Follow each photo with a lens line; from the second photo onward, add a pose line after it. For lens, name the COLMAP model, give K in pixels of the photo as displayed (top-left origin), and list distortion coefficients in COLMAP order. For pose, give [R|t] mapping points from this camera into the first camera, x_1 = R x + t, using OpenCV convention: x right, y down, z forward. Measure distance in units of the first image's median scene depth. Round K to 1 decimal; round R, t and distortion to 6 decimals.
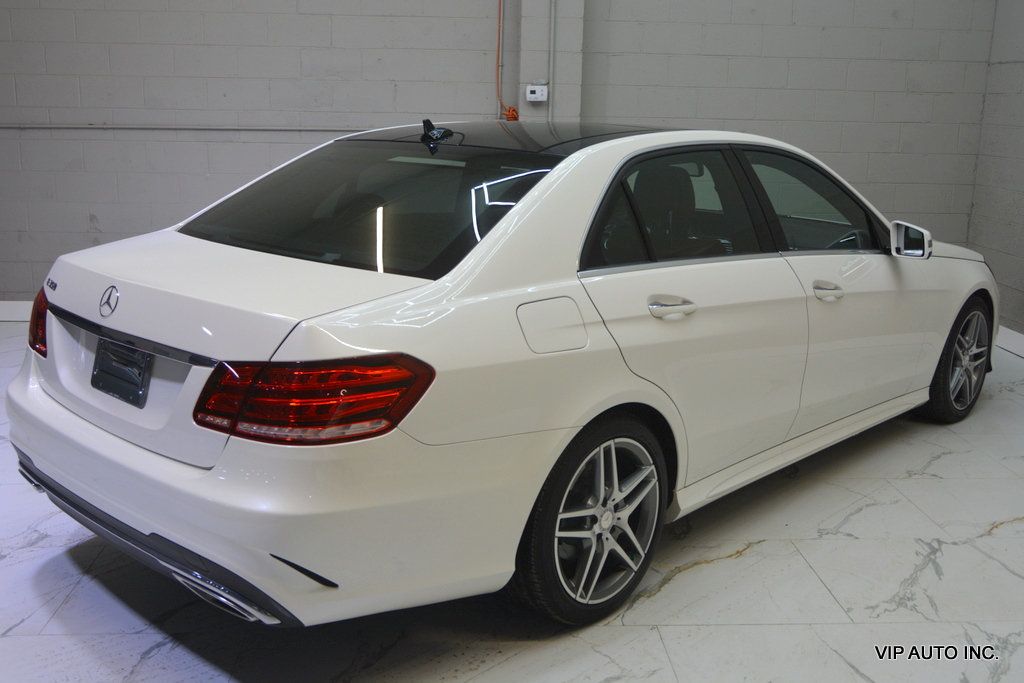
lens RADIAL K [[1039.2, 0, 512.0], [0, 1039.2, 341.5], [0, 0, 1]] dist [-0.002260, 0.002917]
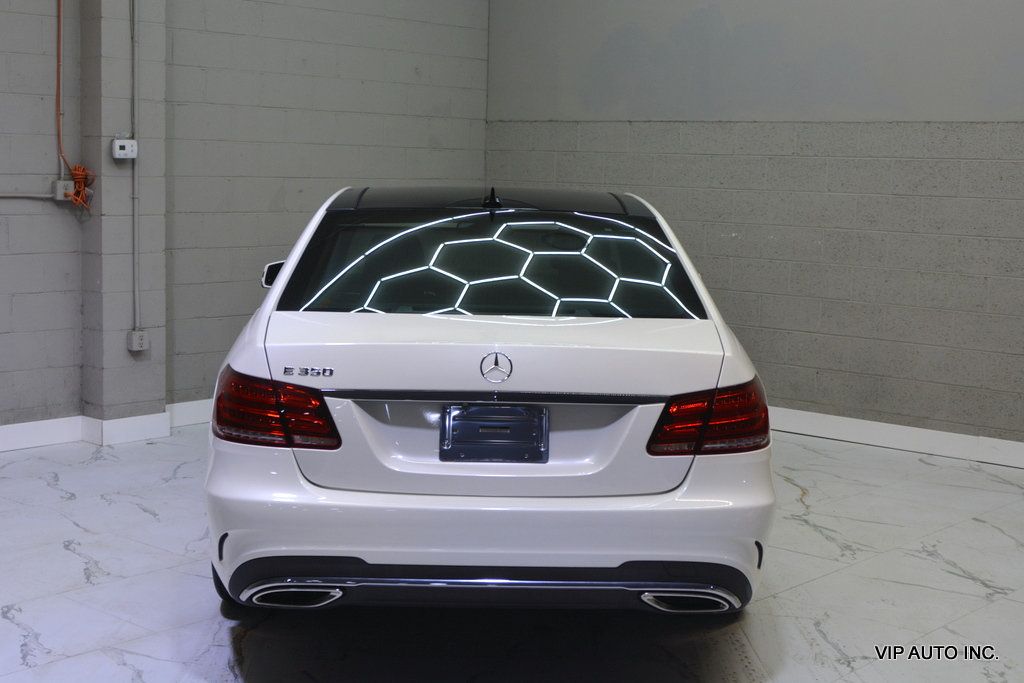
lens RADIAL K [[1482.9, 0, 512.0], [0, 1482.9, 341.5], [0, 0, 1]] dist [-0.014475, -0.022468]
pose [[0.704764, -0.087172, 0.704066, -1.166439], [0.151057, 0.988104, -0.028868, -0.015137], [-0.693174, 0.126699, 0.709548, -0.050972]]
